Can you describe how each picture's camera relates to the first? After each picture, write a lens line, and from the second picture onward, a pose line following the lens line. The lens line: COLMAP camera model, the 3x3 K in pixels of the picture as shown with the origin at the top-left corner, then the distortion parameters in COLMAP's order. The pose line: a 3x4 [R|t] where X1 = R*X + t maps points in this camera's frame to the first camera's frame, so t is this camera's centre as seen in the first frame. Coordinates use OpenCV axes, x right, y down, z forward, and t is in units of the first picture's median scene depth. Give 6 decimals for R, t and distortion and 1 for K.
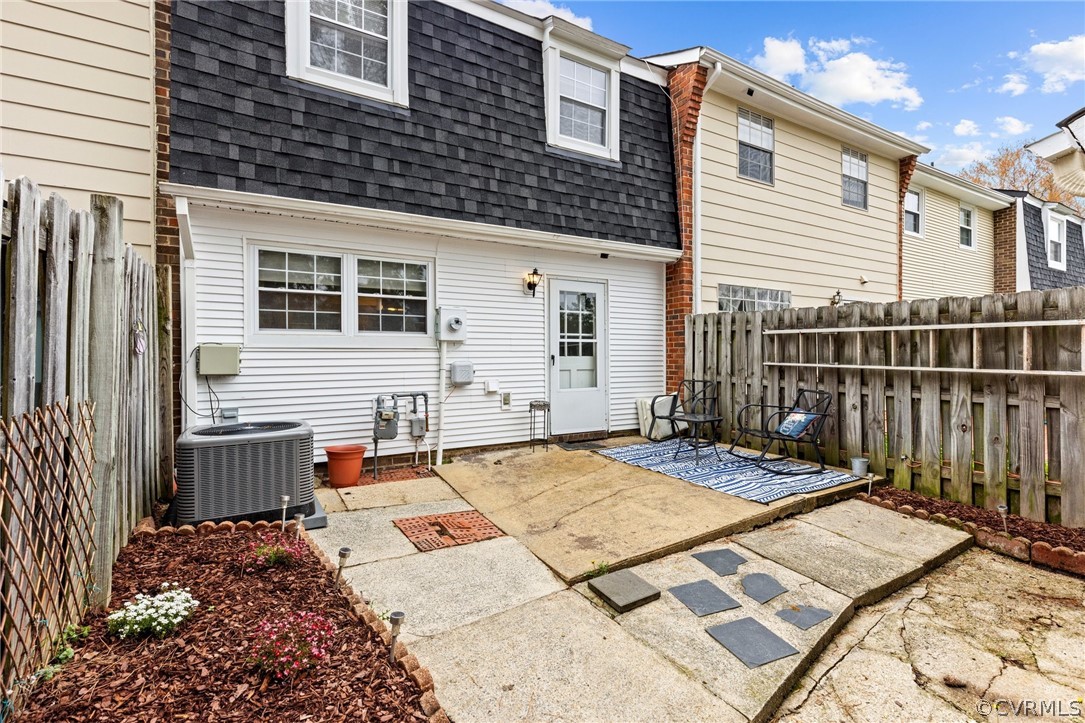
lens RADIAL K [[495.6, 0, 542.8], [0, 495.6, 353.4], [0, 0, 1]] dist [0.006135, -0.000176]
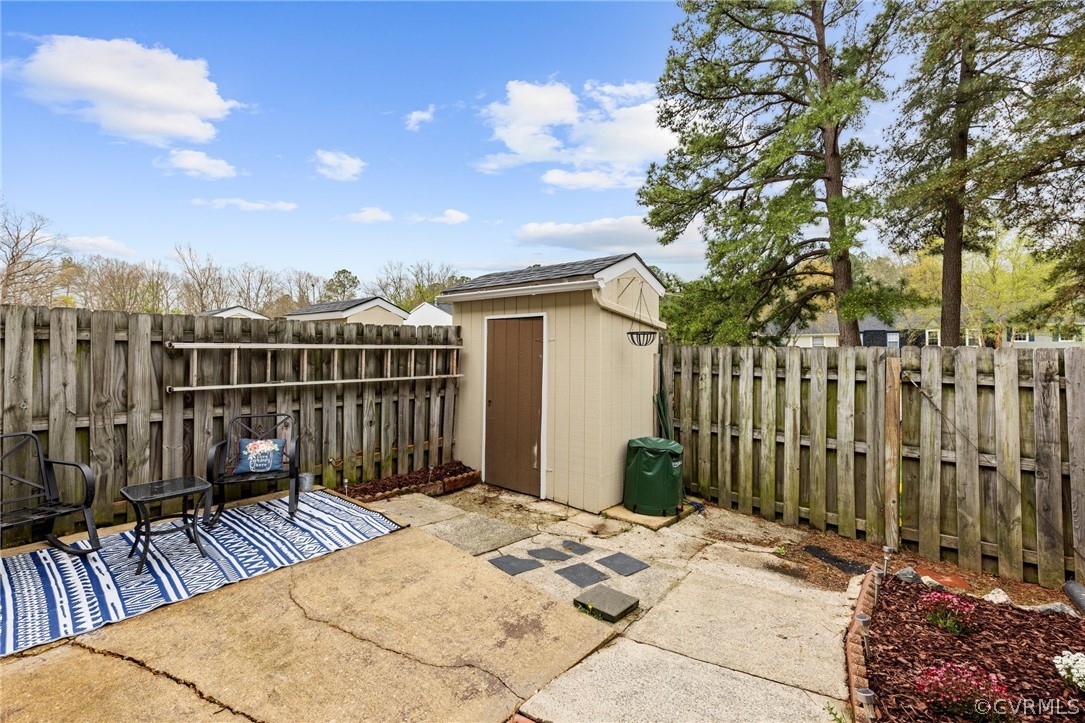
lens RADIAL K [[495.6, 0, 542.8], [0, 495.6, 353.4], [0, 0, 1]] dist [0.006135, -0.000176]
pose [[-0.333515, -0.018897, 0.942556, -0.541566], [0.000245, 0.999797, 0.020131, -0.061889], [-0.942745, 0.006944, -0.333442, 1.002444]]
